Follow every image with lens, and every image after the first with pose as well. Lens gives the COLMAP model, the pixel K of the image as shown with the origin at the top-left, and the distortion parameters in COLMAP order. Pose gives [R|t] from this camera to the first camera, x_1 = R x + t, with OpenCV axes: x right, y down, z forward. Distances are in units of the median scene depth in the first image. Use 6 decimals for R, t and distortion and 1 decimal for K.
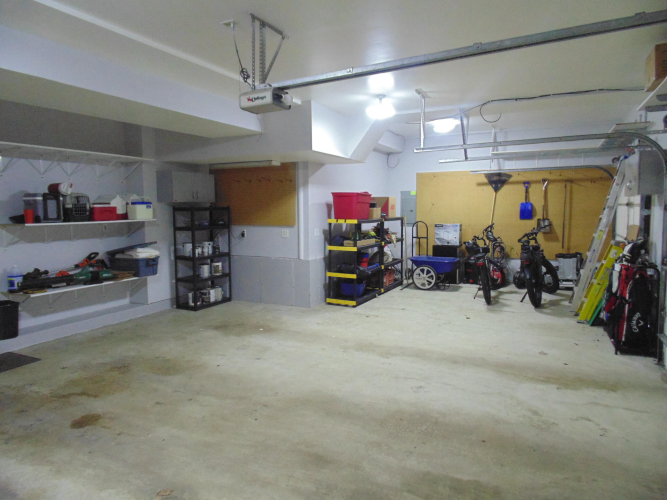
lens RADIAL K [[442.6, 0, 334.5], [0, 442.6, 248.2], [0, 0, 1]] dist [-0.008699, -0.004434]
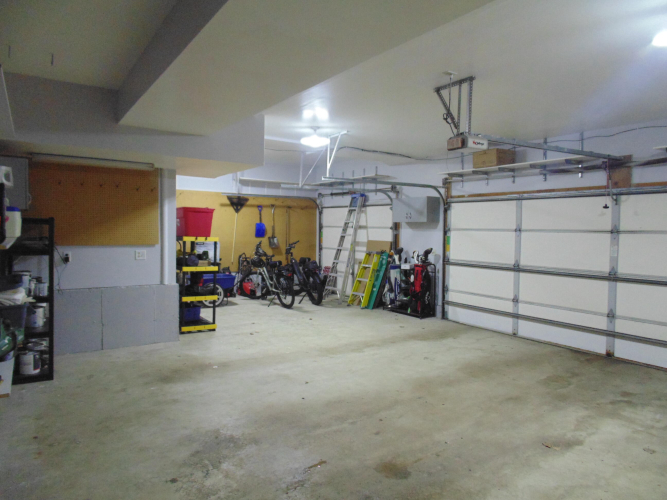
lens RADIAL K [[442.6, 0, 334.5], [0, 442.6, 248.2], [0, 0, 1]] dist [-0.008699, -0.004434]
pose [[0.498260, -0.022251, 0.866742, -0.898204], [0.059569, 0.998187, -0.008618, -0.024846], [-0.864979, 0.055925, 0.498682, 0.428405]]
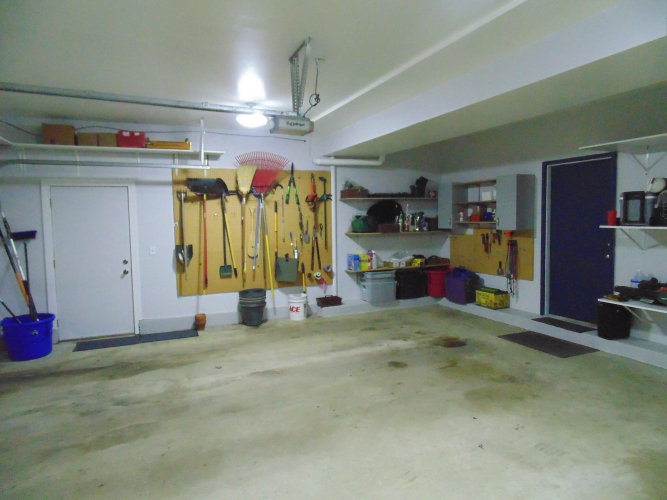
lens RADIAL K [[442.6, 0, 334.5], [0, 442.6, 248.2], [0, 0, 1]] dist [-0.008699, -0.004434]
pose [[-0.653773, 0.074297, -0.753034, 0.404396], [-0.045314, 0.989538, 0.136973, -0.108001], [0.755332, 0.123672, -0.643567, 1.137935]]
